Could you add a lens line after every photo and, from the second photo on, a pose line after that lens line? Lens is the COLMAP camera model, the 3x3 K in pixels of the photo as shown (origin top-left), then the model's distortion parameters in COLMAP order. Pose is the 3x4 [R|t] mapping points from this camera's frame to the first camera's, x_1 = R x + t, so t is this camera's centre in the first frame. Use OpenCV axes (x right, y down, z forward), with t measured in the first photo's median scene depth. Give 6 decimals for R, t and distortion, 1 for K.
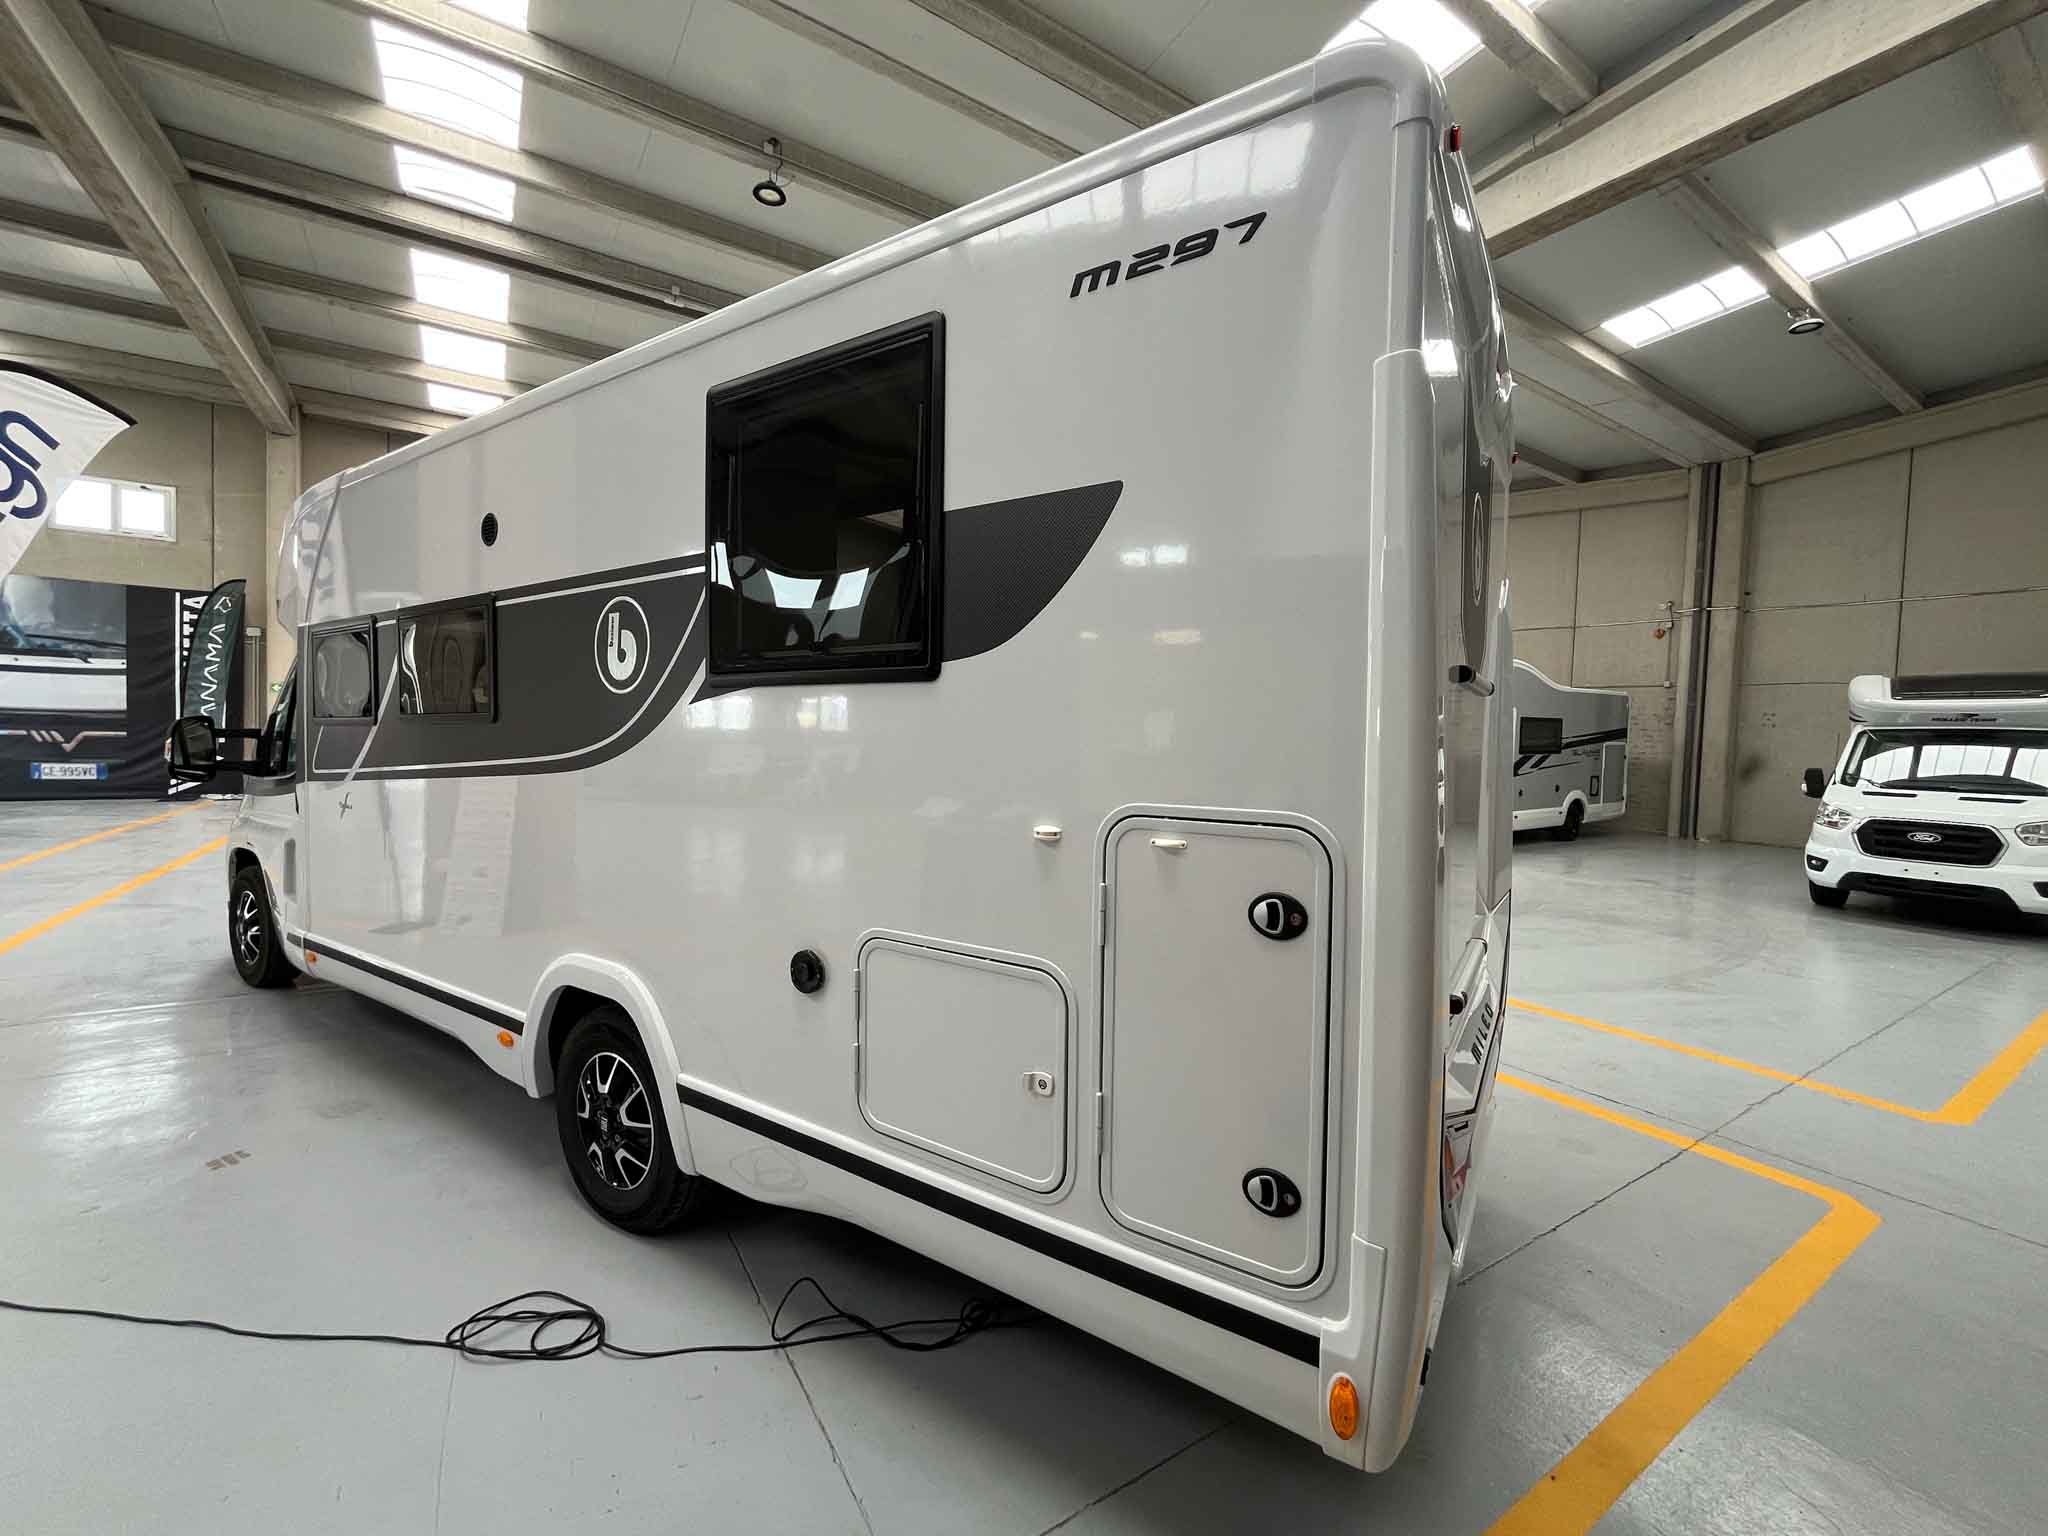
lens RADIAL K [[829.5, 0, 1024.0], [0, 829.5, 768.0], [0, 0, 1]] dist [-0.000245, -0.000583]
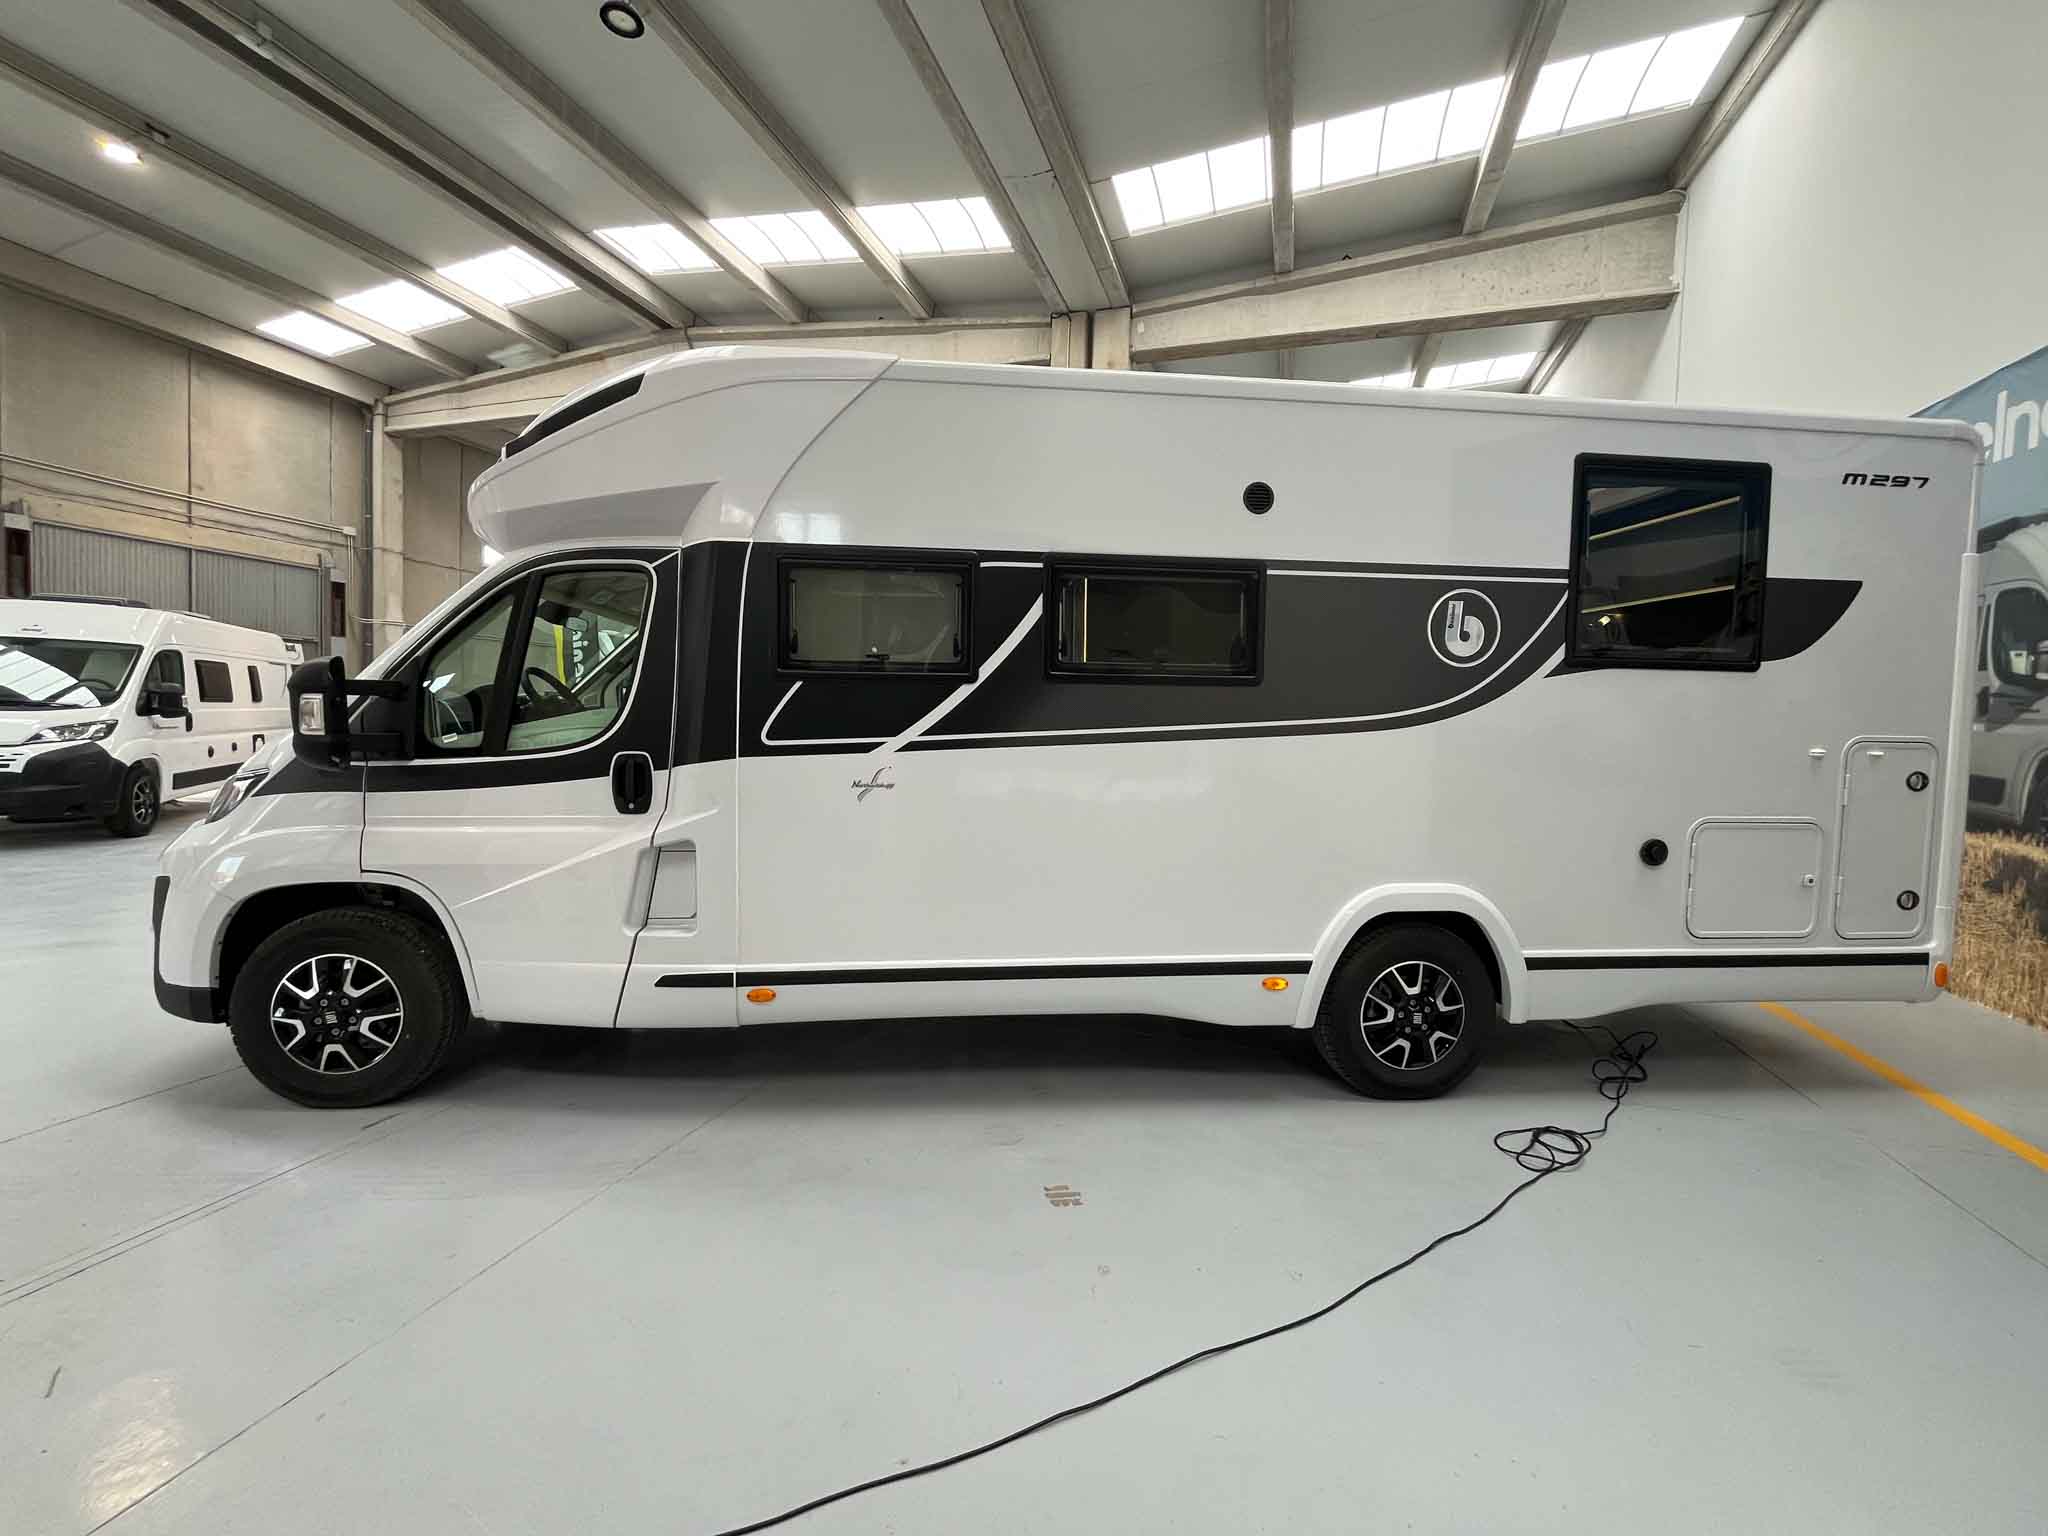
lens RADIAL K [[829.5, 0, 1024.0], [0, 829.5, 768.0], [0, 0, 1]] dist [-0.000245, -0.000583]
pose [[0.776863, -0.037720, 0.628539, -2.016106], [0.018229, 0.999133, 0.037431, 0.004738], [-0.629406, -0.017621, 0.776877, 0.496182]]
